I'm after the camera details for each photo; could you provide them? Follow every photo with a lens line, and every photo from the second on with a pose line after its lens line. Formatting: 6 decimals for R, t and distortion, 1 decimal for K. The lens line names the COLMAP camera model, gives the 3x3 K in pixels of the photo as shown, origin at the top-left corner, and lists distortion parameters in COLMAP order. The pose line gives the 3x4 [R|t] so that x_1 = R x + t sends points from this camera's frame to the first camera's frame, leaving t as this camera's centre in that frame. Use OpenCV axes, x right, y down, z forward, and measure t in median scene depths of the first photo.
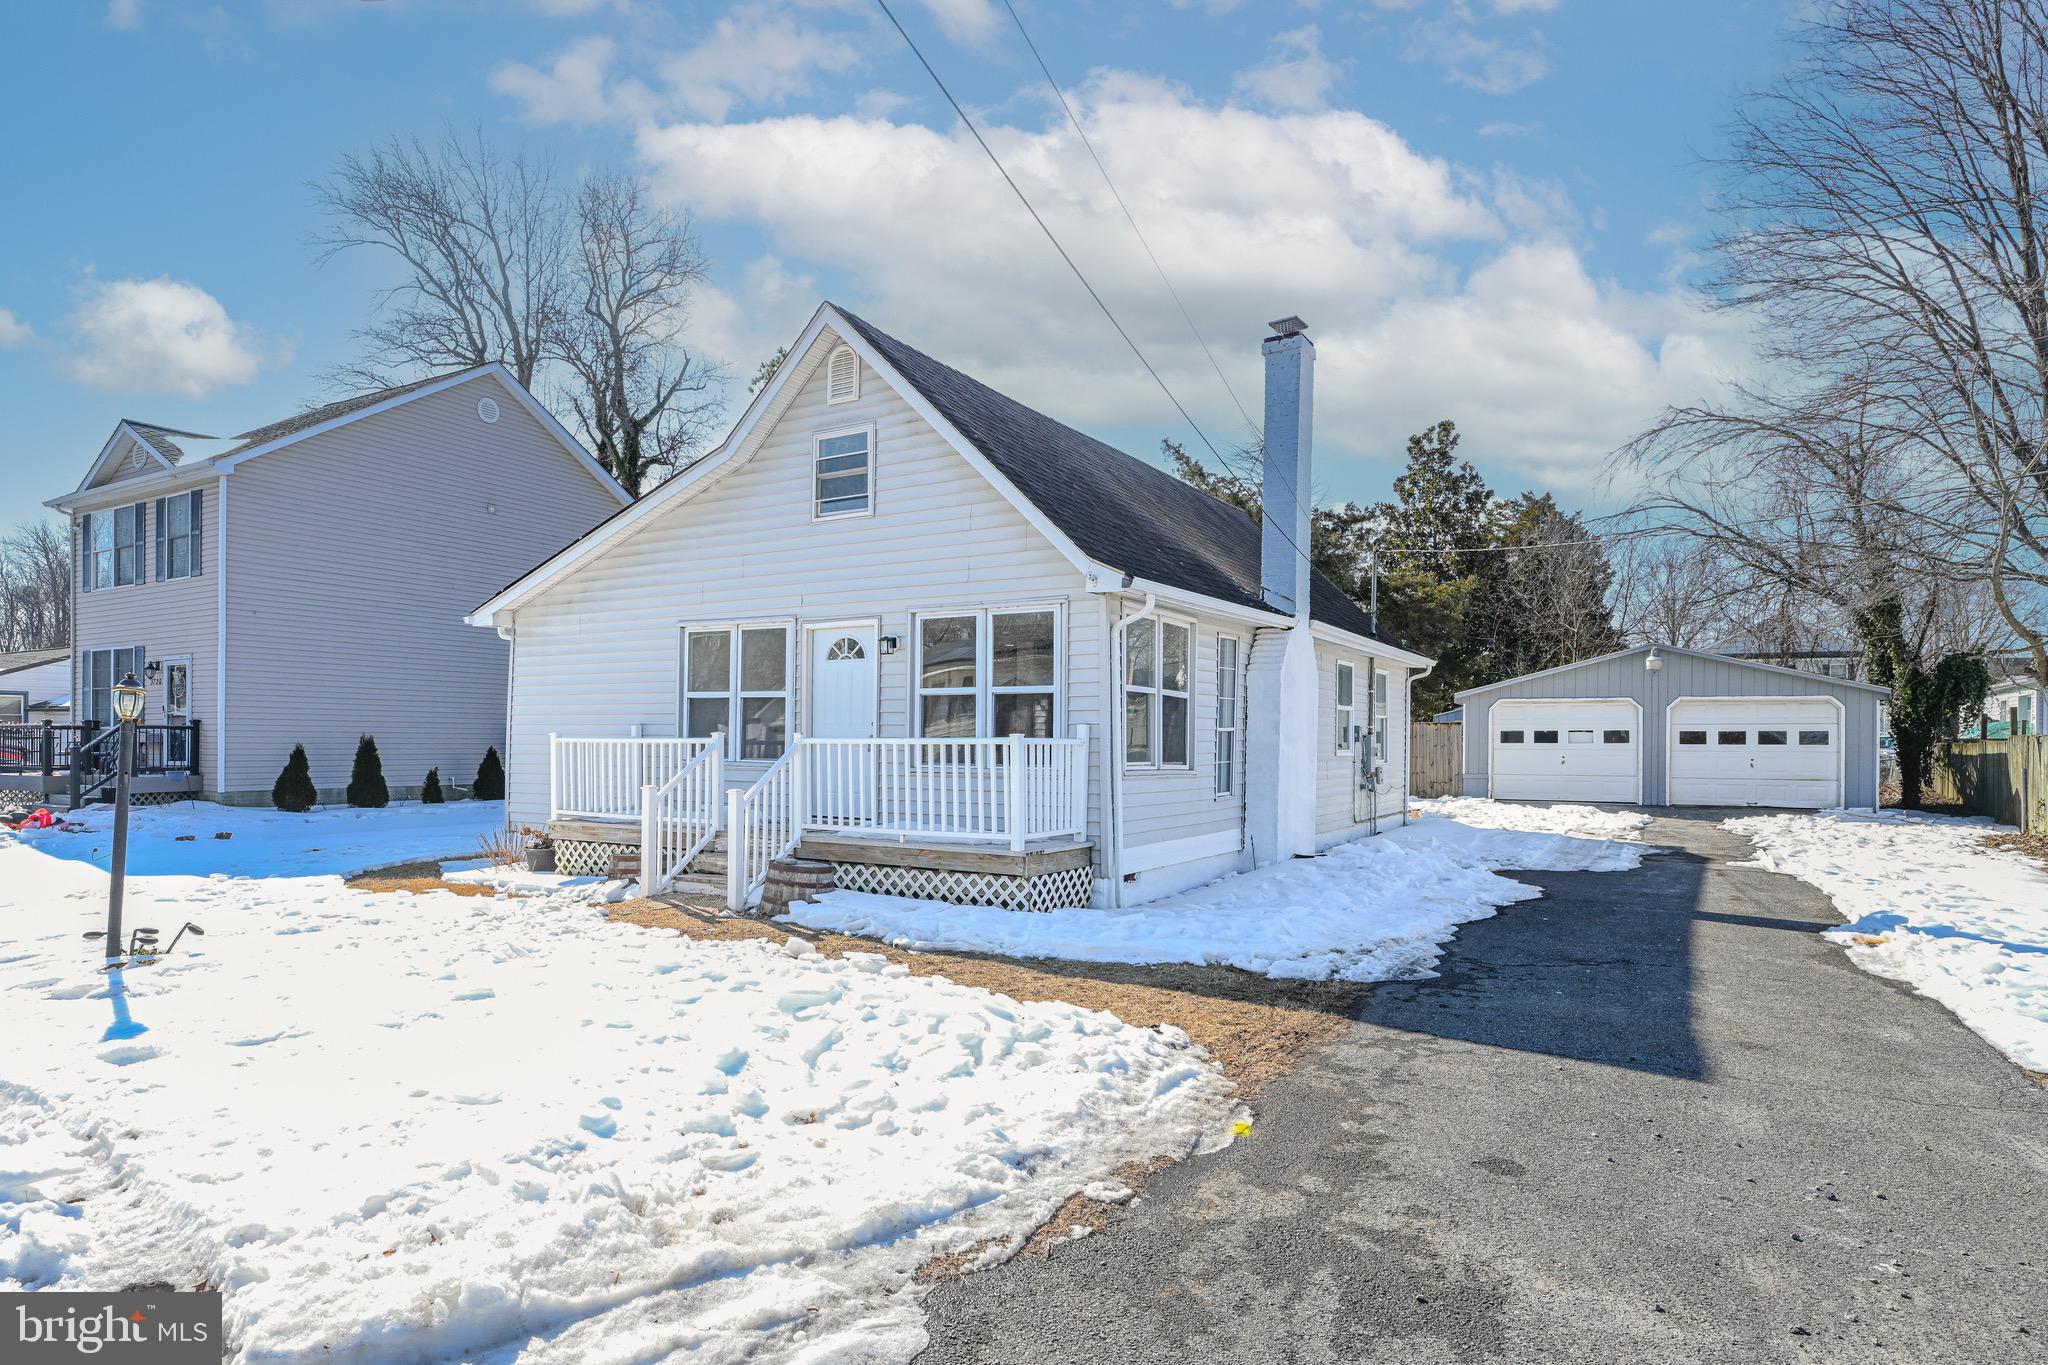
lens RADIAL K [[986.8, 0, 1019.1], [0, 986.8, 700.2], [0, 0, 1]] dist [0.000169, 0.000748]
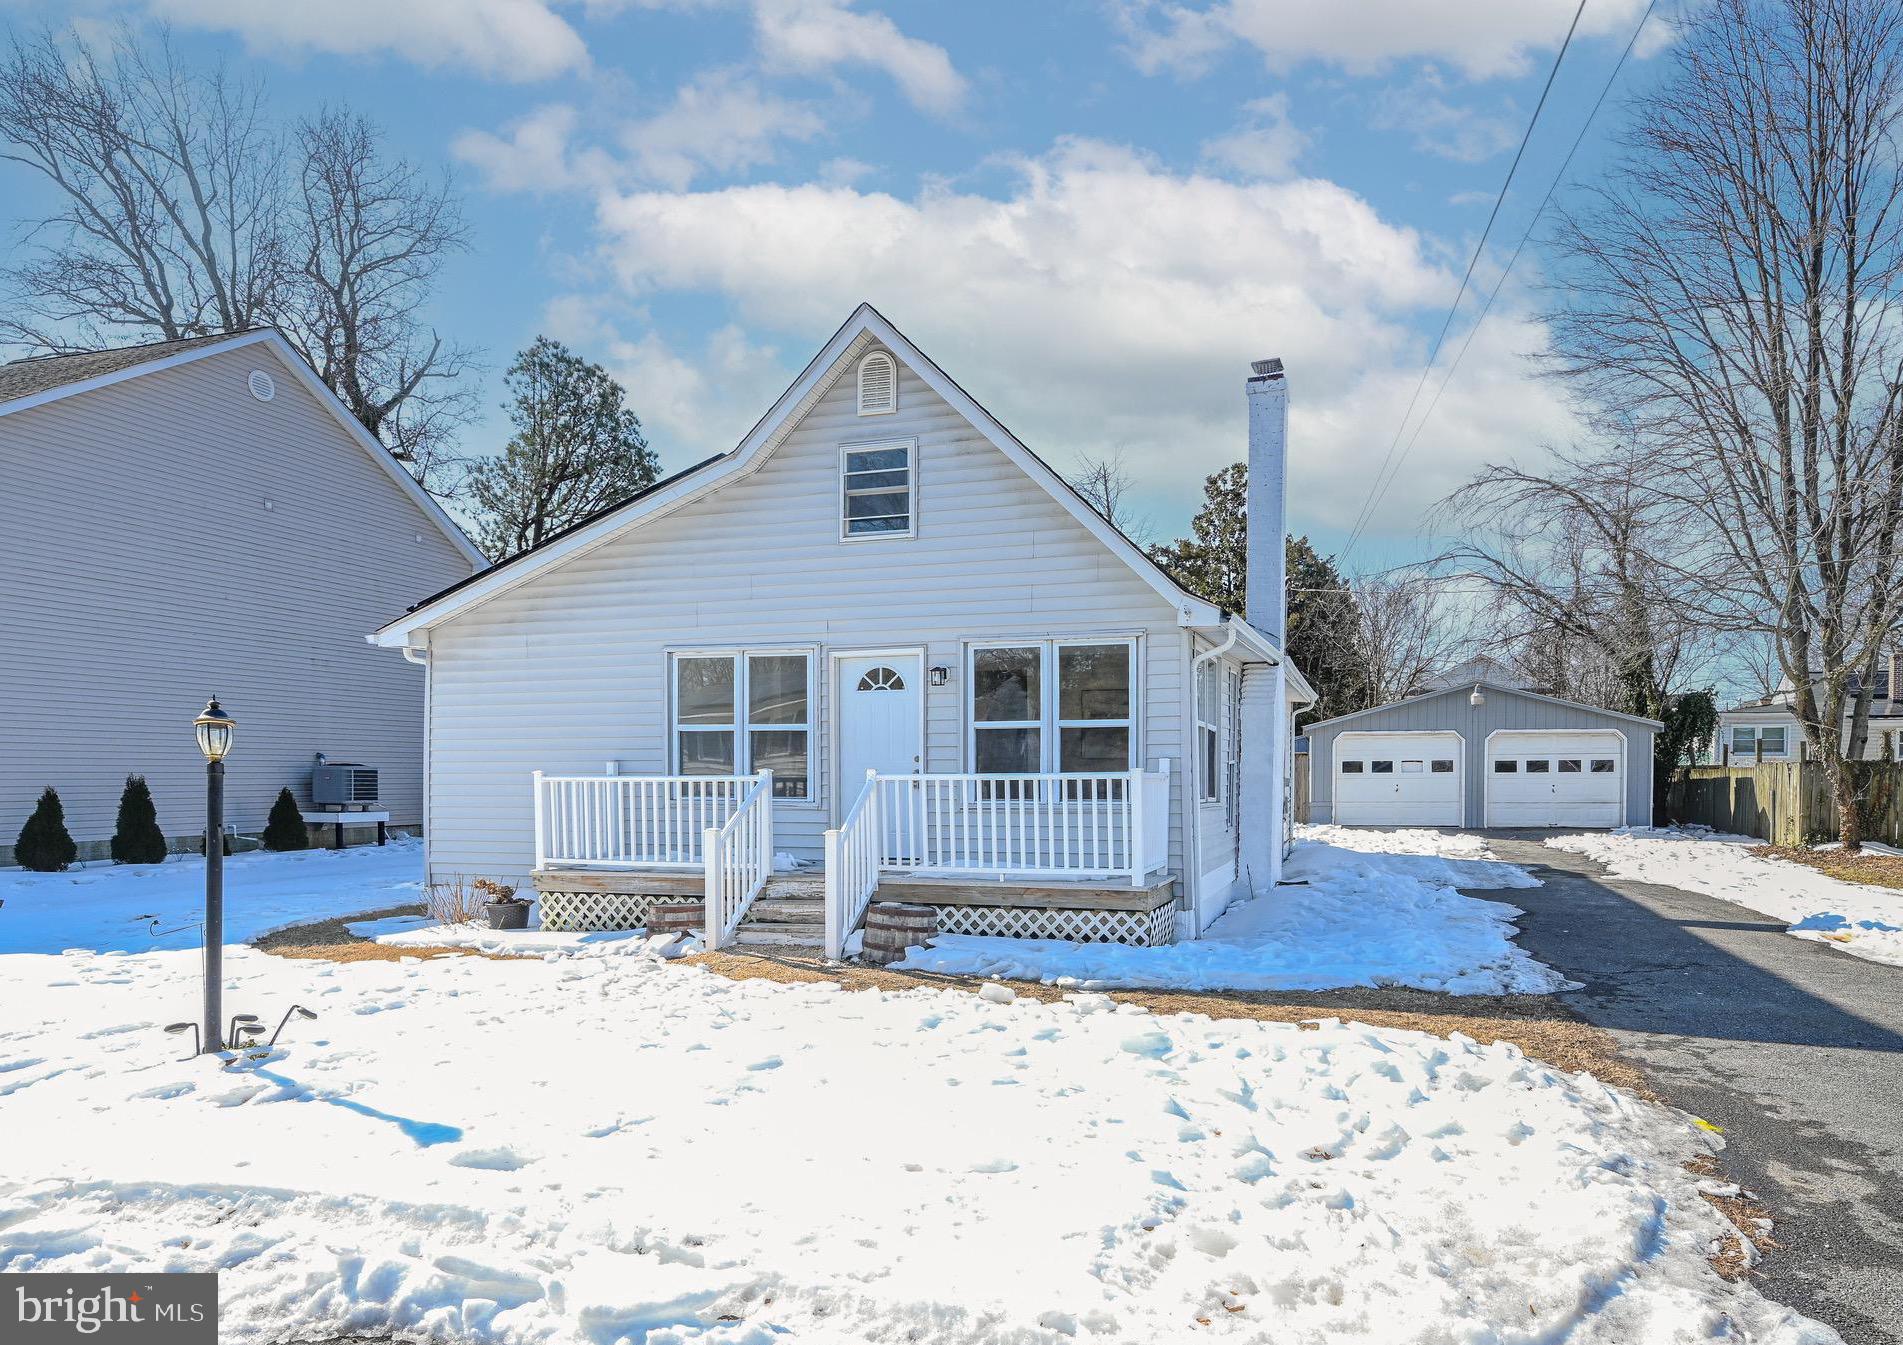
lens RADIAL K [[1013.4, 0, 1022.6], [0, 1013.4, 762.1], [0, 0, 1]] dist [0.000987, 0.000170]
pose [[0.974789, -0.006500, 0.223032, -0.252950], [-0.000060, 0.999568, 0.029396, -0.001448], [-0.223127, -0.028668, 0.974368, 0.026101]]
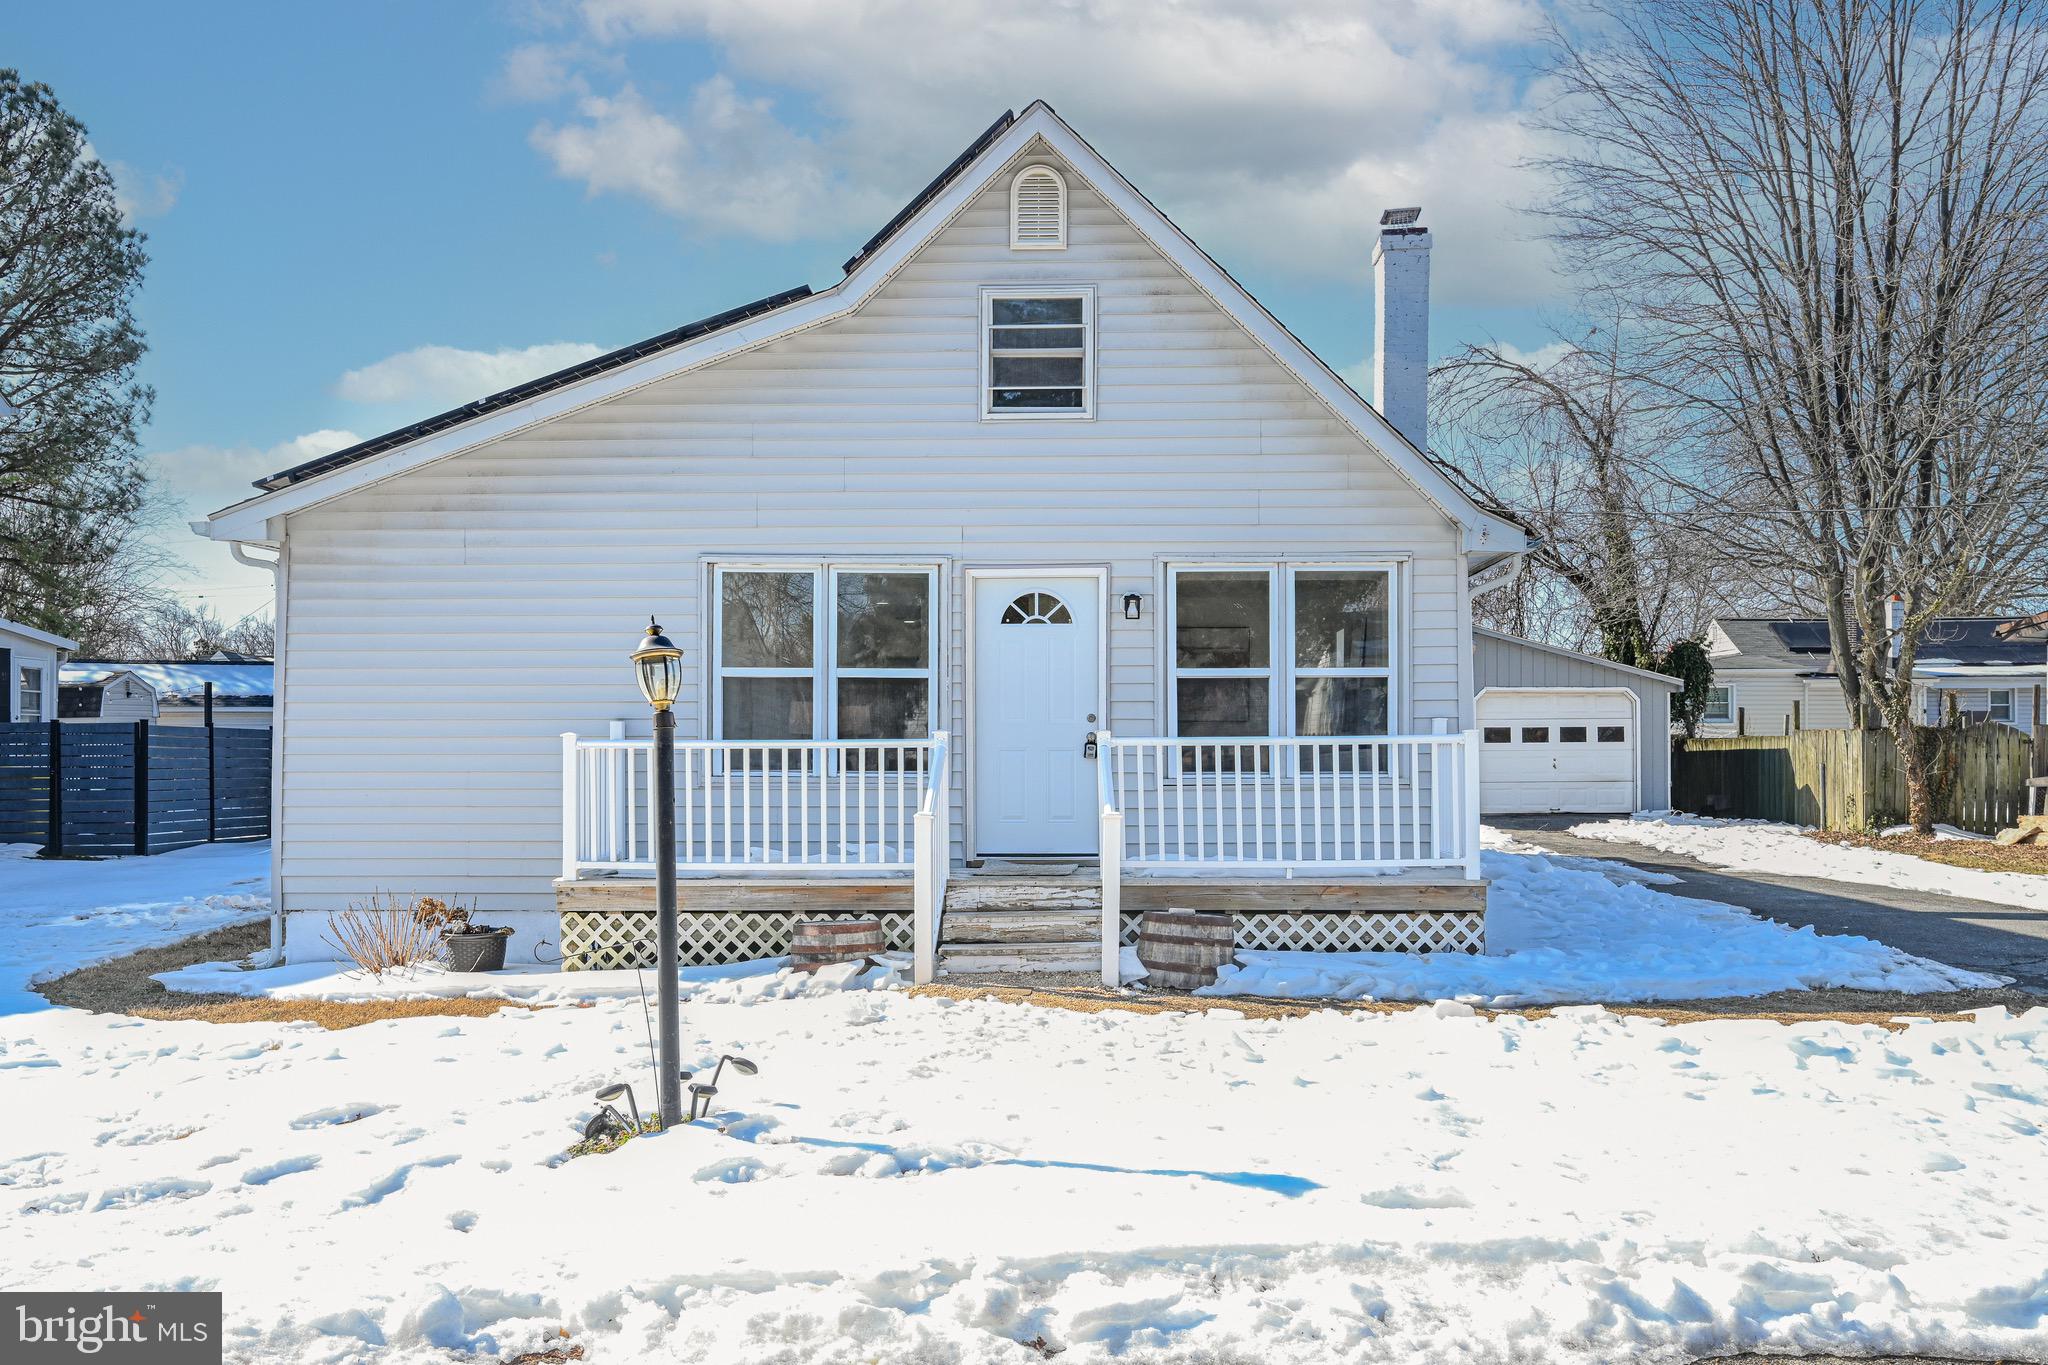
lens RADIAL K [[1477.5, 0, 1031.0], [0, 1477.5, 680.2], [0, 0, 1]] dist [-0.001090, -0.000924]
pose [[0.896138, 0.010836, 0.443644, -0.618270], [-0.009442, 0.999941, -0.005352, 0.003303], [-0.443675, 0.000607, 0.896187, 0.078787]]
